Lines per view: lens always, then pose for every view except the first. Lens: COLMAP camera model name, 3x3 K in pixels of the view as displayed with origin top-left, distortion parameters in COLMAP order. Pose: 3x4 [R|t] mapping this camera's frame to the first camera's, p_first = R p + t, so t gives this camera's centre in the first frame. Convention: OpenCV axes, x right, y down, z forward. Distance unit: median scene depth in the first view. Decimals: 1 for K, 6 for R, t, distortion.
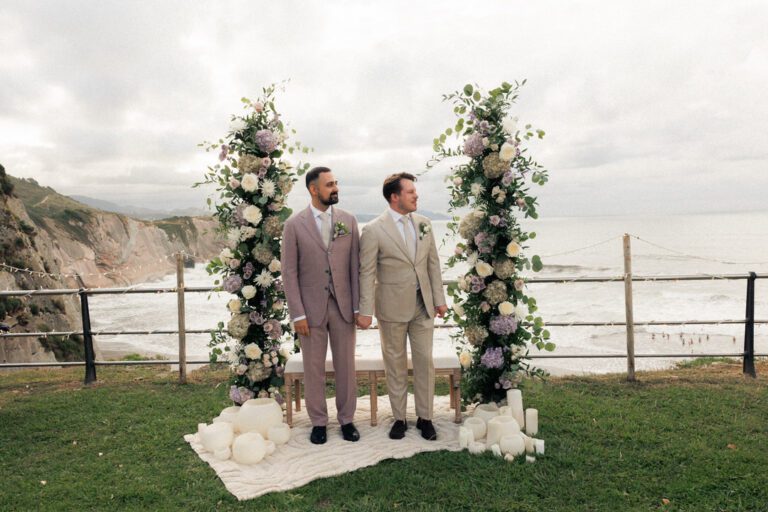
lens RADIAL K [[611.9, 0, 380.1], [0, 611.9, 244.6], [0, 0, 1]] dist [0.007216, 0.005241]
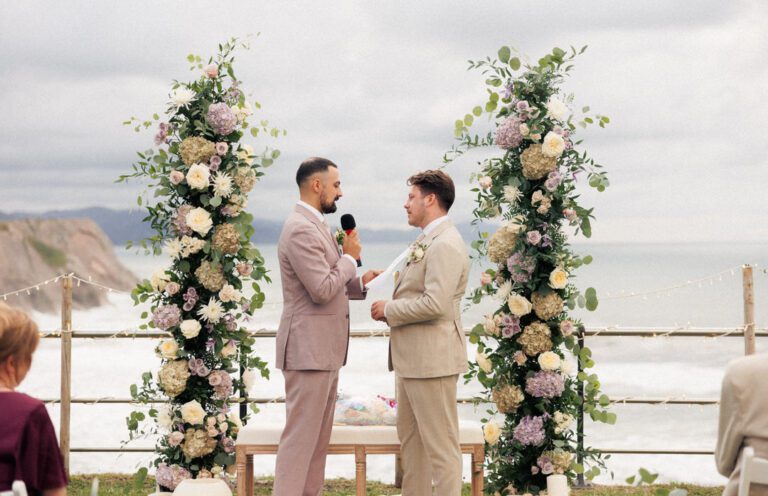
lens RADIAL K [[1385.1, 0, 385.4], [0, 1385.1, 204.7], [0, 0, 1]] dist [0.016979, 0.108114]
pose [[0.999636, 0.026980, 0.000387, 0.008615], [-0.026896, 0.997466, -0.065859, 0.033180], [-0.002162, 0.065824, 0.997829, -0.619071]]
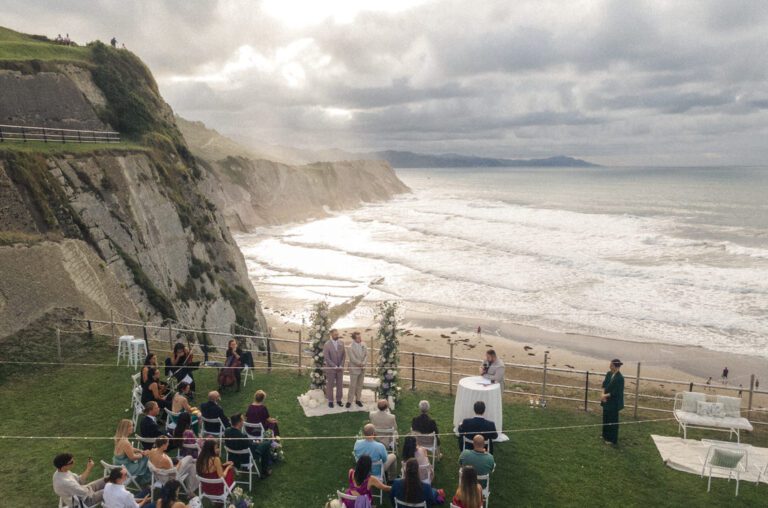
lens RADIAL K [[588.9, 0, 367.7], [0, 588.9, 267.3], [0, 0, 1]] dist [-0.002101, 0.072665]
pose [[0.970439, 0.073548, -0.229866, 0.766021], [-0.042353, 0.989552, 0.137815, -0.873607], [0.237600, -0.124005, 0.963415, -1.992085]]
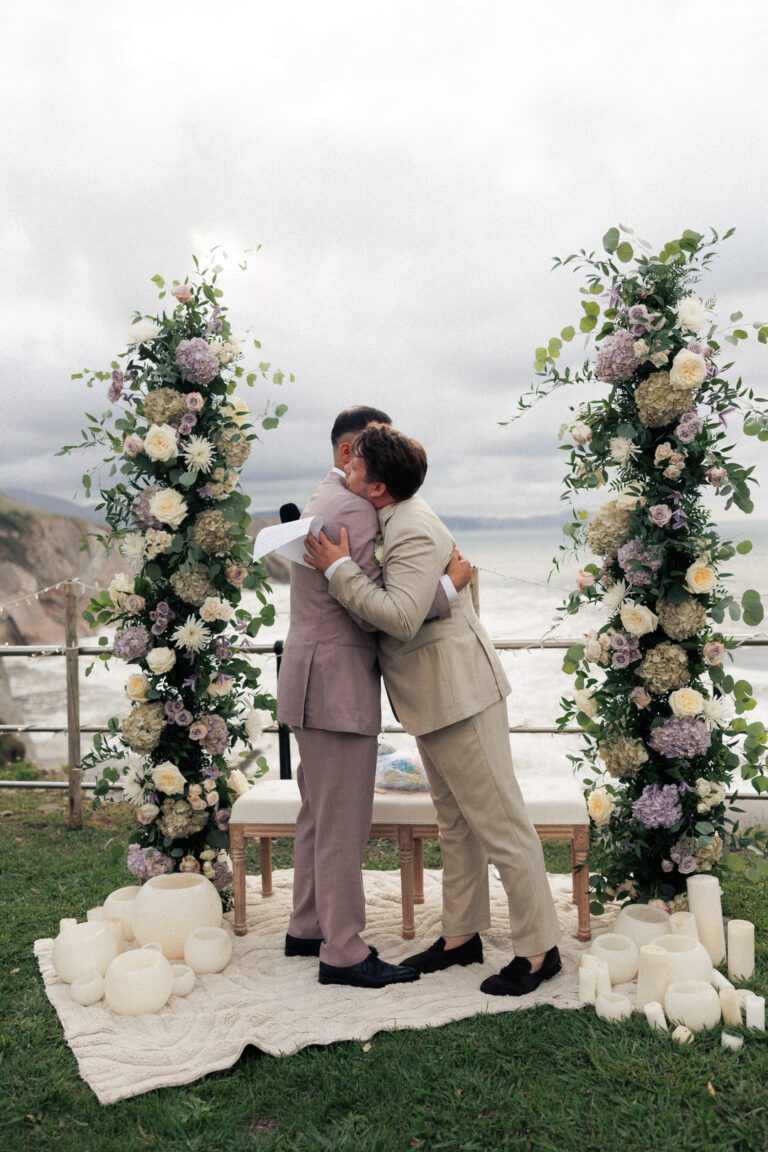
lens RADIAL K [[1048.4, 0, 370.9], [0, 1048.4, 566.5], [0, 0, 1]] dist [0.011432, -0.003790]
pose [[0.991586, 0.001051, -0.129445, 0.068424], [-0.001381, 0.999996, -0.002463, 0.001874], [0.129442, 0.002621, 0.991584, 0.164003]]
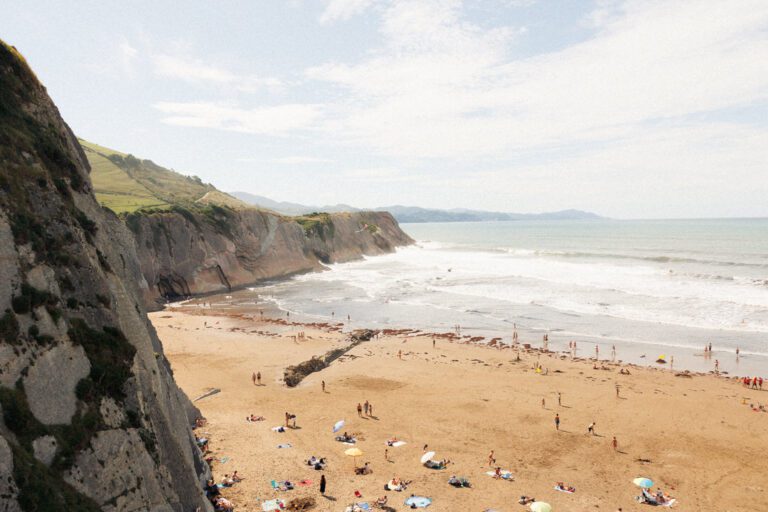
lens RADIAL K [[611.9, 0, 380.1], [0, 611.9, 244.6], [0, 0, 1]] dist [0.007216, 0.005241]
pose [[0.973084, 0.026222, -0.228956, 1.473360], [-0.025492, 0.999656, 0.006150, -0.097748], [0.229038, -0.000148, 0.973417, 1.049129]]
